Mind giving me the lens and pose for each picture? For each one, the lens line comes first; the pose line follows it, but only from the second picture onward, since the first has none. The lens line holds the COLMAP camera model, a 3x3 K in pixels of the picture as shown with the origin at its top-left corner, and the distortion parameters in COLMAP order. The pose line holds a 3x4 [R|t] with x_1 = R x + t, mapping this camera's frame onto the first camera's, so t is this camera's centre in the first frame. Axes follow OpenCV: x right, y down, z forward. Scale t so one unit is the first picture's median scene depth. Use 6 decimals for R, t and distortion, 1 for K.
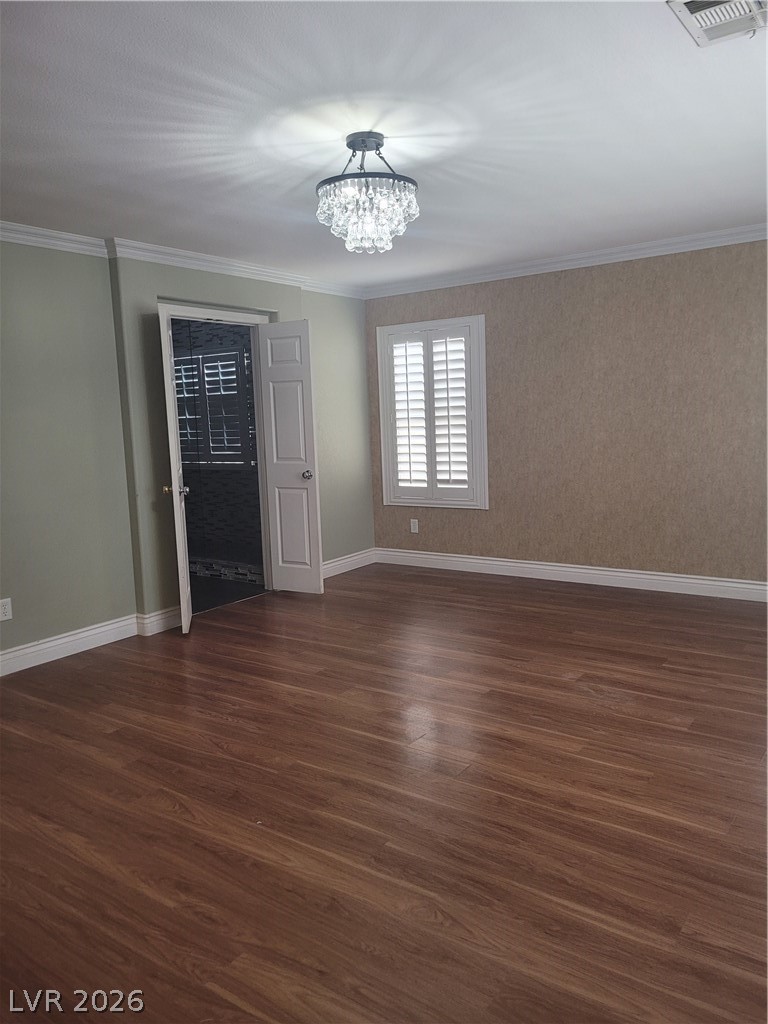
lens RADIAL K [[769.4, 0, 387.8], [0, 769.4, 505.5], [0, 0, 1]] dist [0.056252, -0.034645]
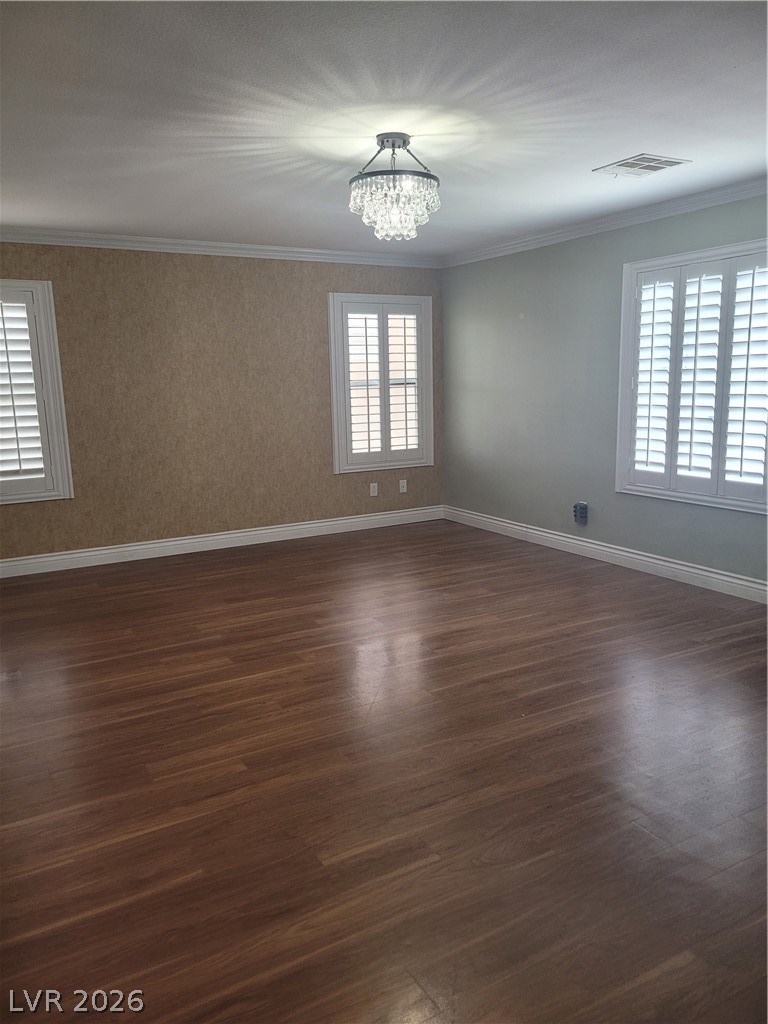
lens RADIAL K [[769.4, 0, 385.5], [0, 769.4, 518.4], [0, 0, 1]] dist [0.056252, -0.034645]
pose [[0.419092, -0.138577, 0.897306, -0.889806], [0.115942, 0.988361, 0.098488, -0.030451], [-0.900510, 0.062760, 0.430282, 0.441972]]
